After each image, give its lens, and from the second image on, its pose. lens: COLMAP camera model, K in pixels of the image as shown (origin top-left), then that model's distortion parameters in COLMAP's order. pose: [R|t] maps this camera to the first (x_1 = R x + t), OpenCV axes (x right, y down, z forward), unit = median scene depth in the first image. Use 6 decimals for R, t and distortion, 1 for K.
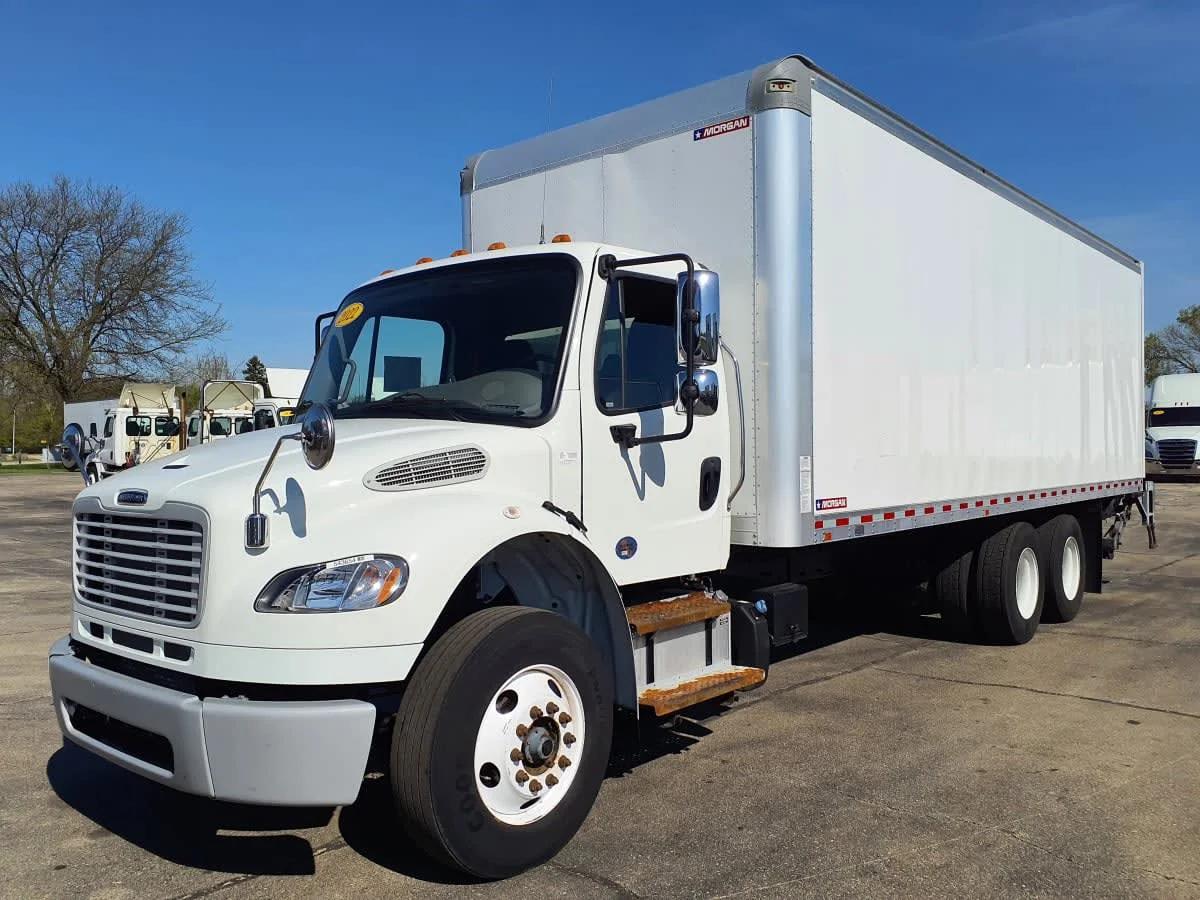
lens RADIAL K [[975.3, 0, 602.5], [0, 975.3, 472.3], [0, 0, 1]] dist [0.015256, -0.010161]
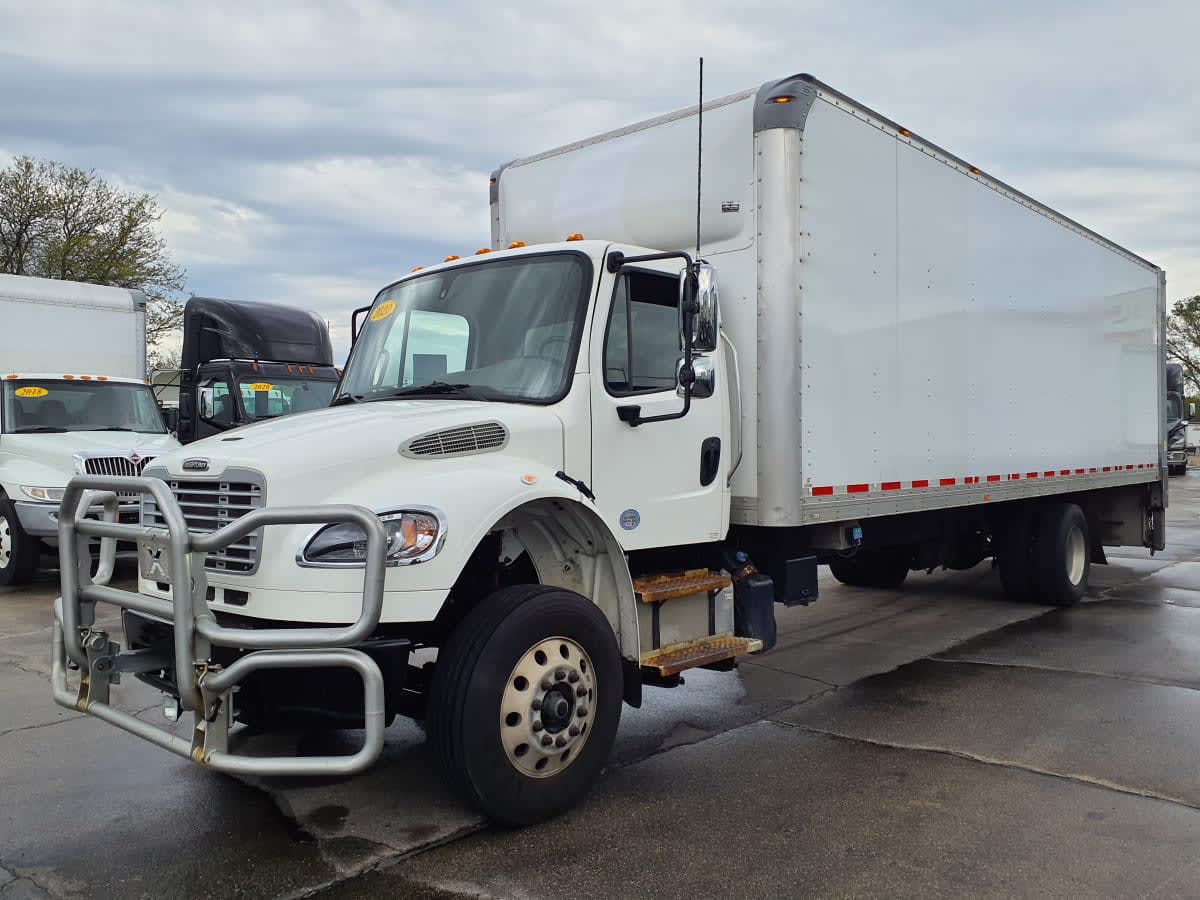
lens RADIAL K [[975.3, 0, 604.1], [0, 975.3, 475.9], [0, 0, 1]] dist [0.015256, -0.010161]
pose [[0.999679, 0.004645, -0.024913, 0.020651], [-0.004602, 0.999988, 0.001768, 0.029700], [0.024921, -0.001653, 0.999688, -0.113455]]
